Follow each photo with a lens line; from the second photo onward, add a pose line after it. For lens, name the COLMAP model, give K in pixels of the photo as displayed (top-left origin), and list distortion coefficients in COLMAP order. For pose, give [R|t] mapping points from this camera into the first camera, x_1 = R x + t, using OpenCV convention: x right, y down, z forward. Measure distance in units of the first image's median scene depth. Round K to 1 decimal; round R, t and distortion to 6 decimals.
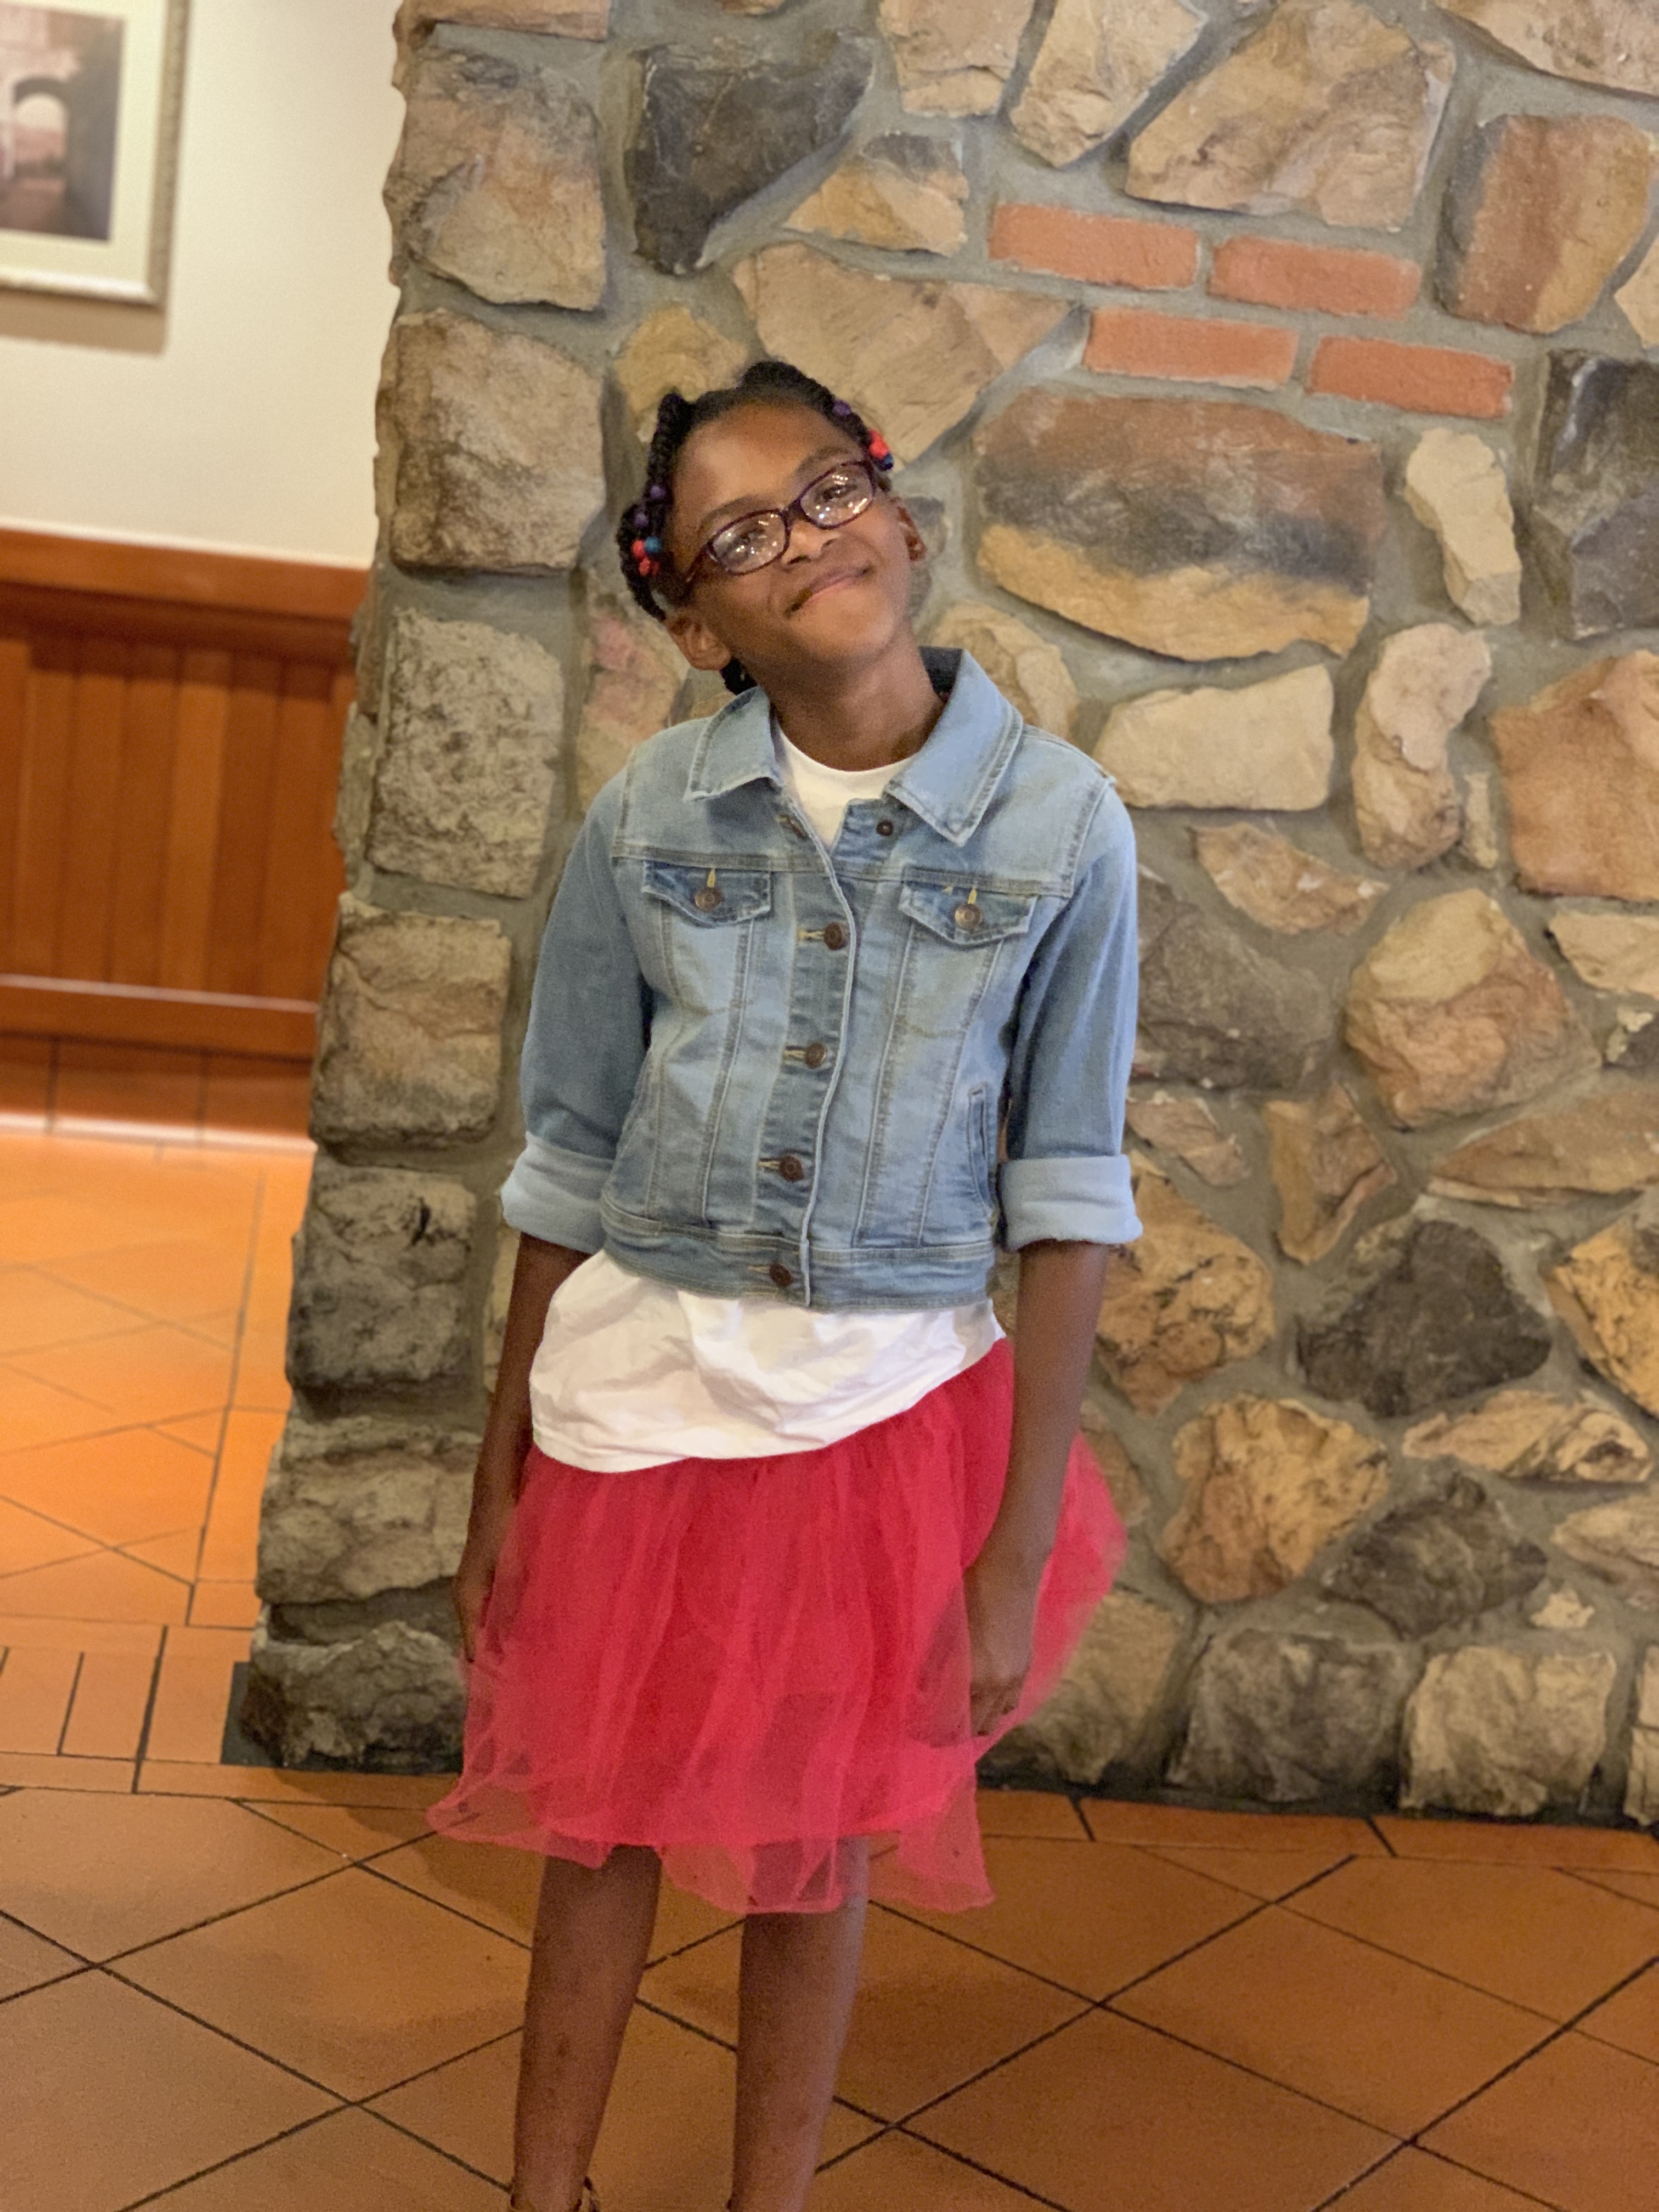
lens RADIAL K [[3341.5, 0, 835.1], [0, 3341.5, 1097.4], [0, 0, 1]] dist [0.148578, -0.719848]
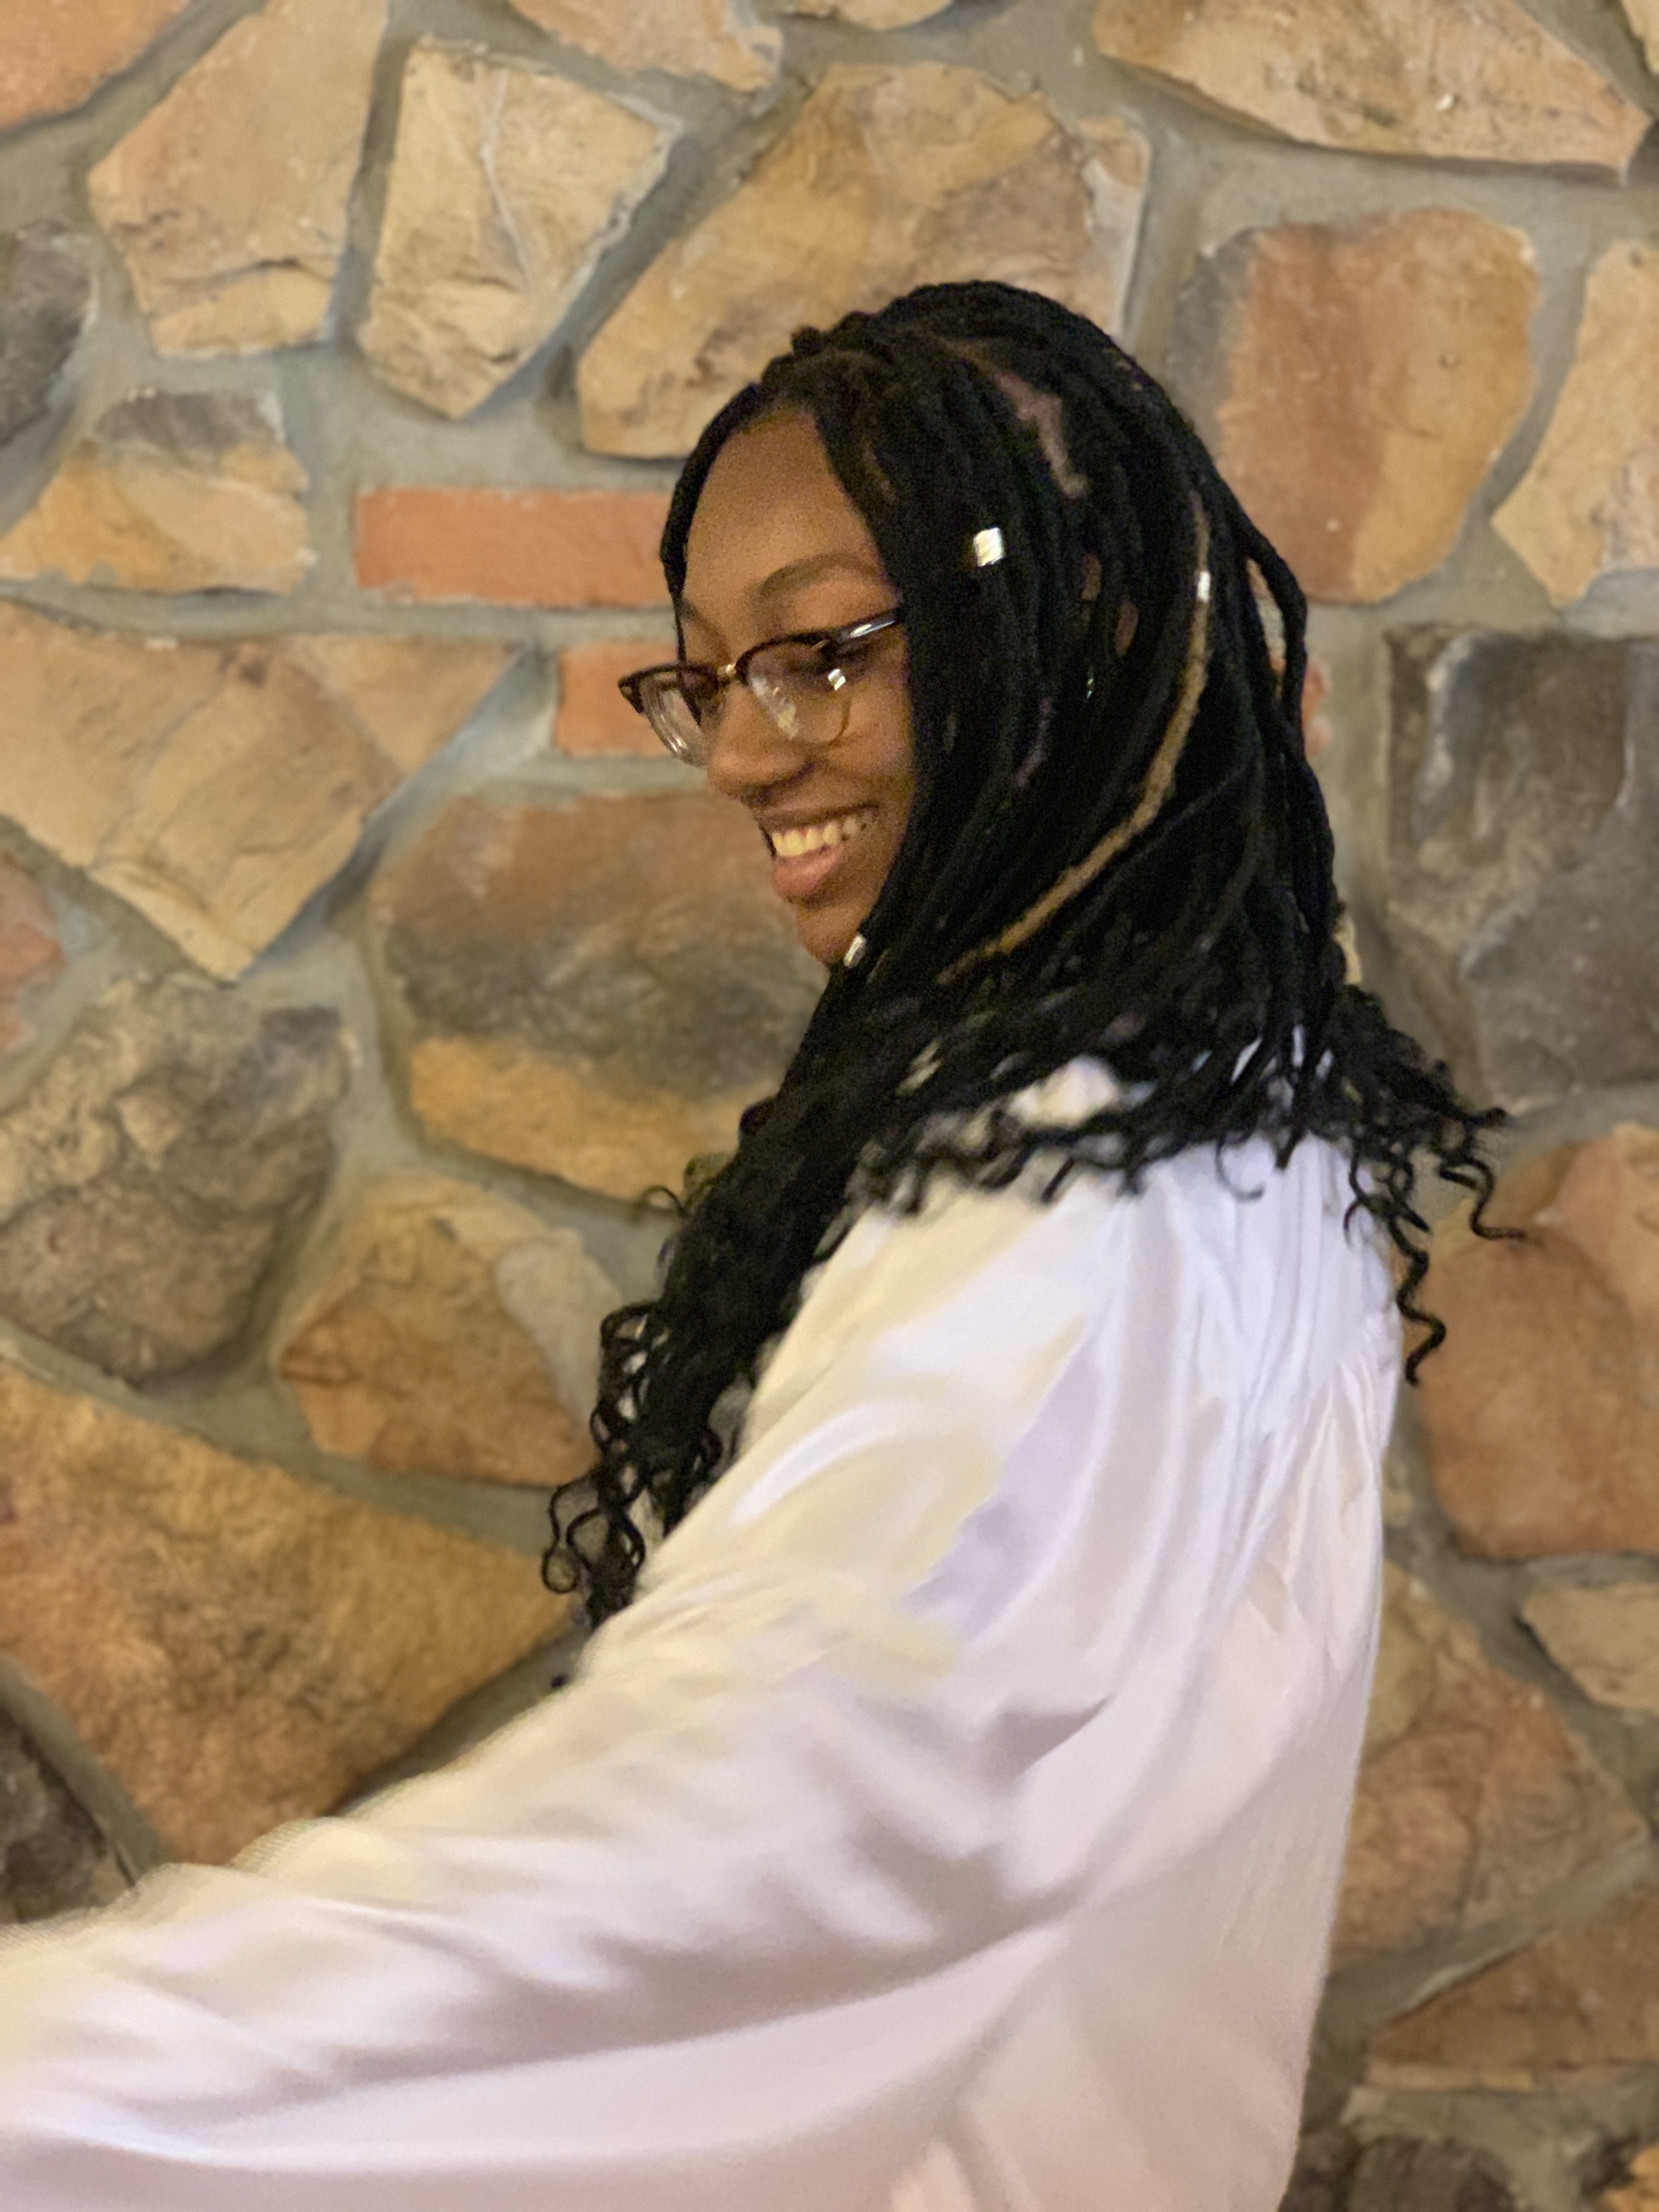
lens RADIAL K [[3341.5, 0, 835.1], [0, 3341.5, 1097.4], [0, 0, 1]] dist [0.148578, -0.719848]
pose [[0.989822, -0.095871, -0.105173, 0.175850], [0.089423, 0.993909, -0.064405, -0.118222], [0.110707, 0.054345, 0.992366, 0.443544]]
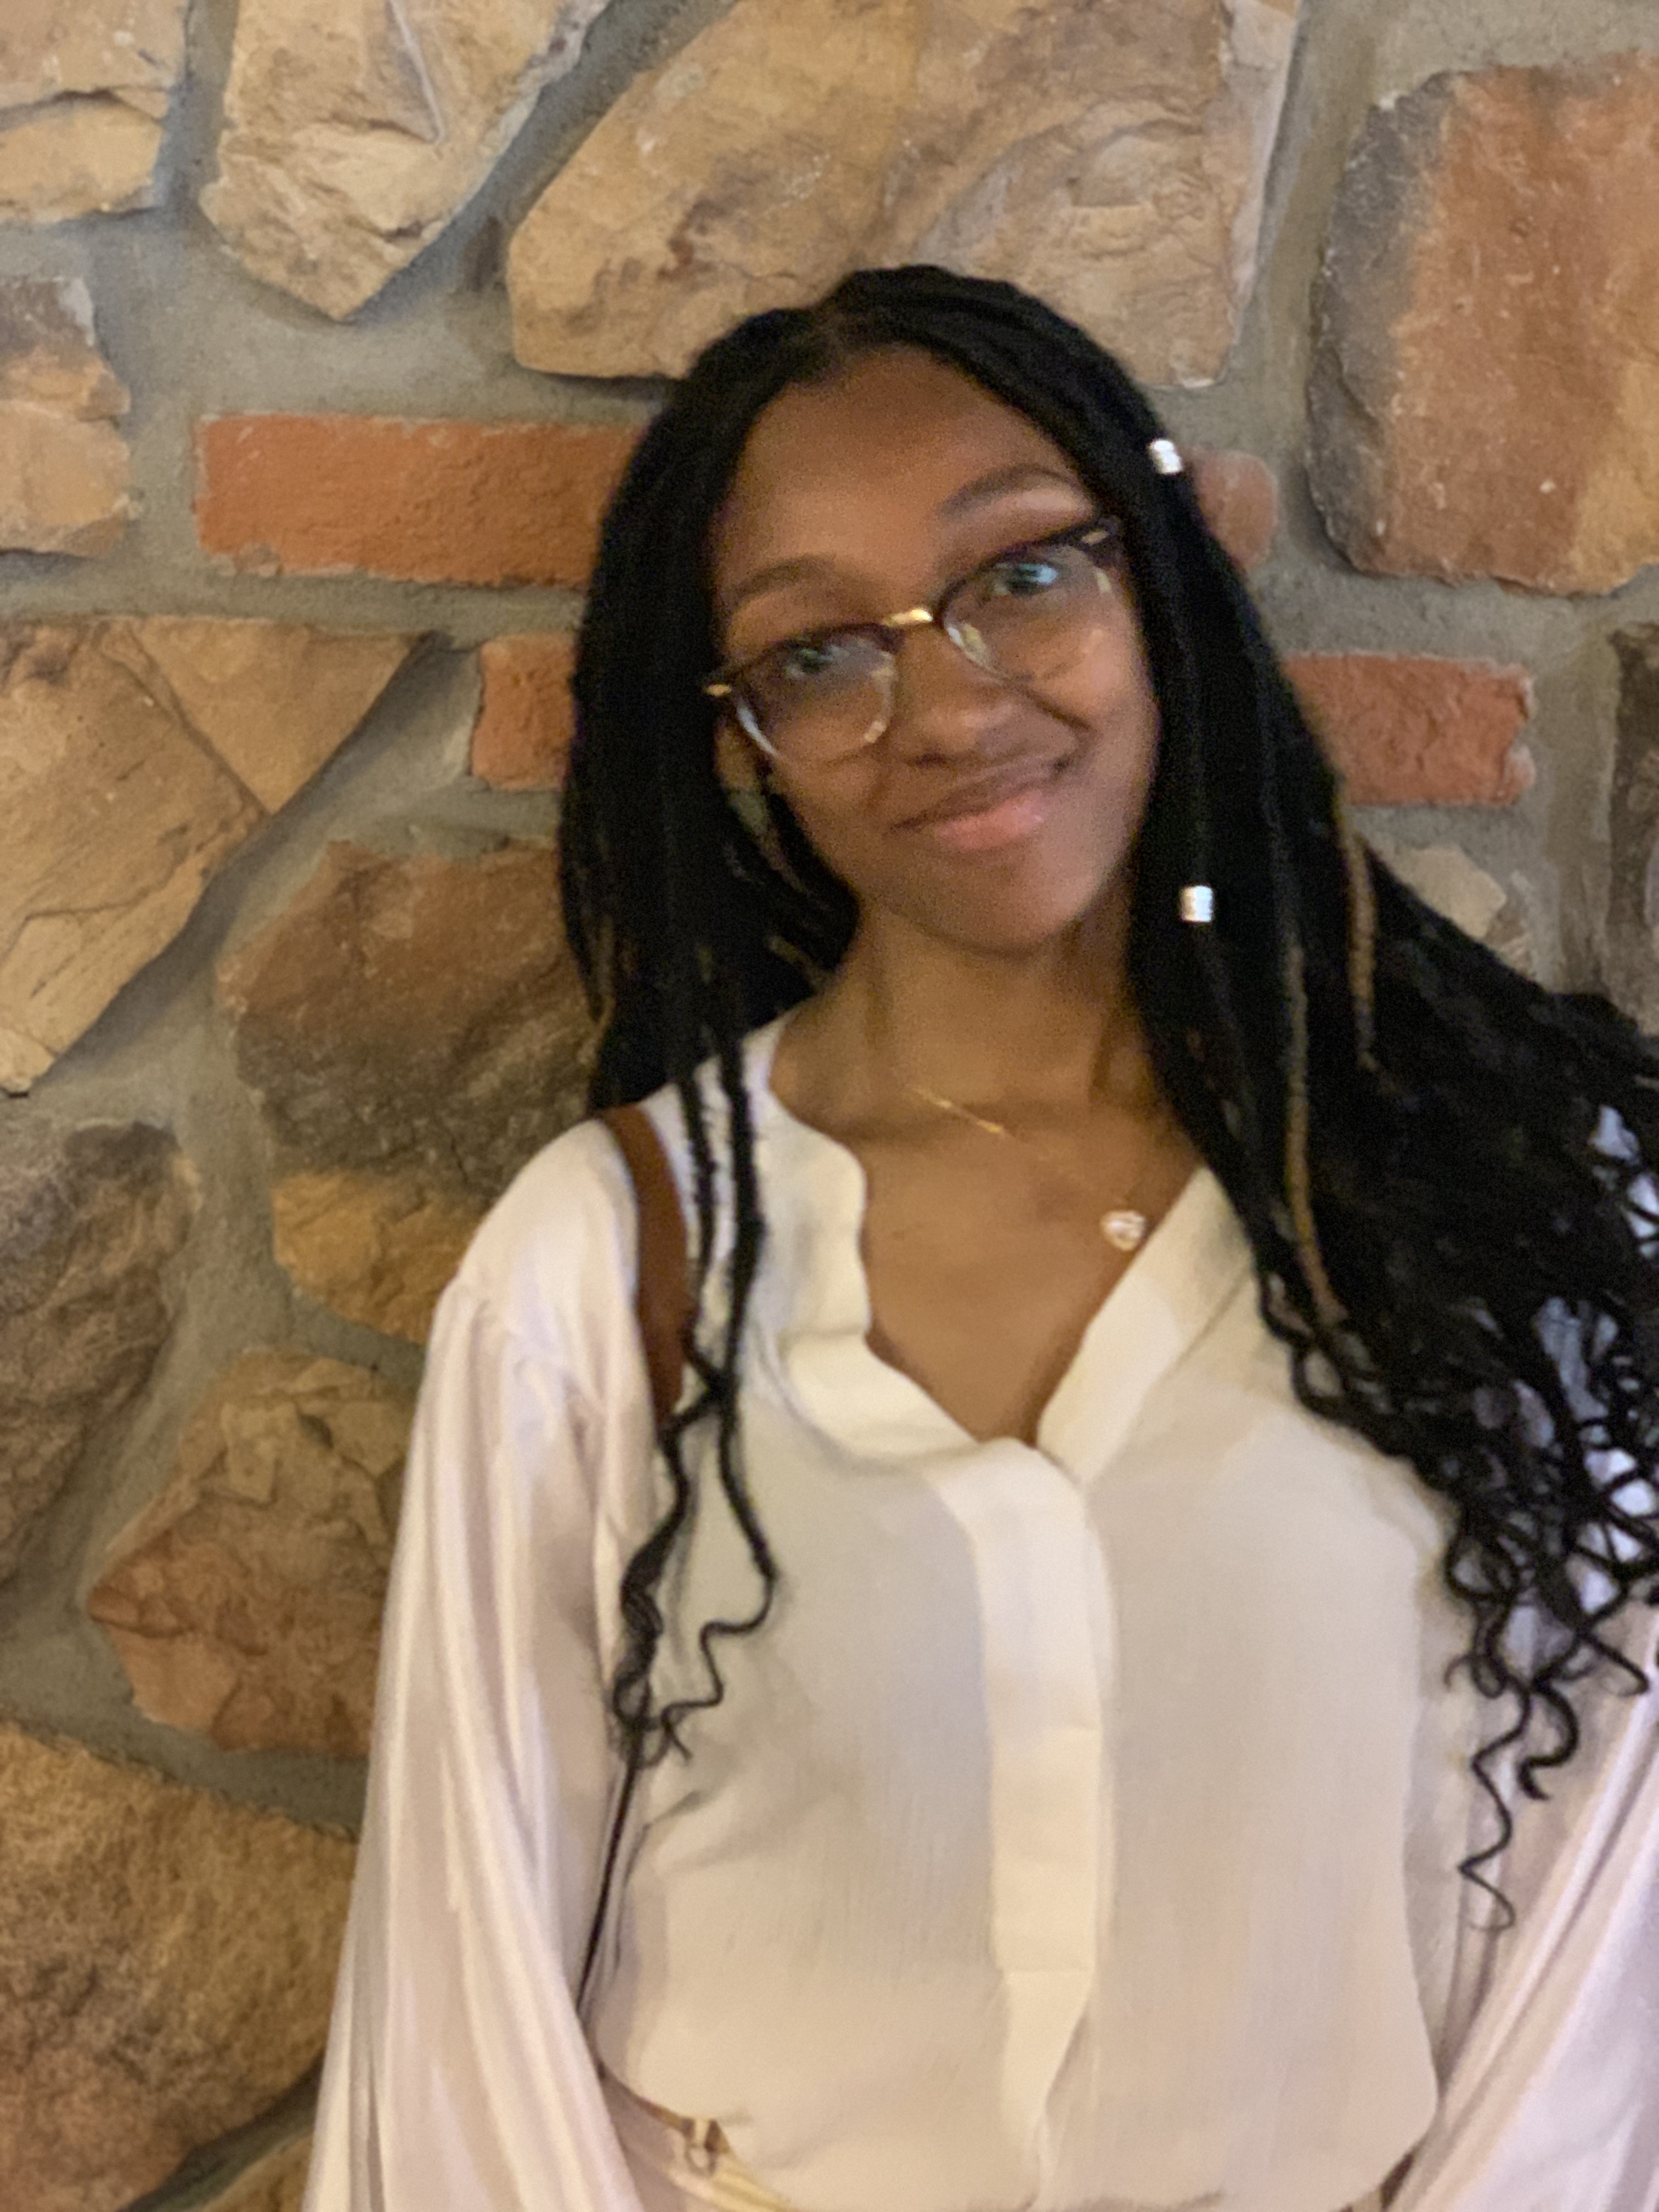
lens RADIAL K [[3329.9, 0, 838.4], [0, 3329.9, 1120.0], [0, 0, 1]] dist [0.149385, -0.623644]
pose [[0.991614, -0.078572, -0.102606, 0.158532], [0.075023, 0.996457, -0.038002, -0.156991], [0.105228, 0.029986, 0.993996, 0.595788]]
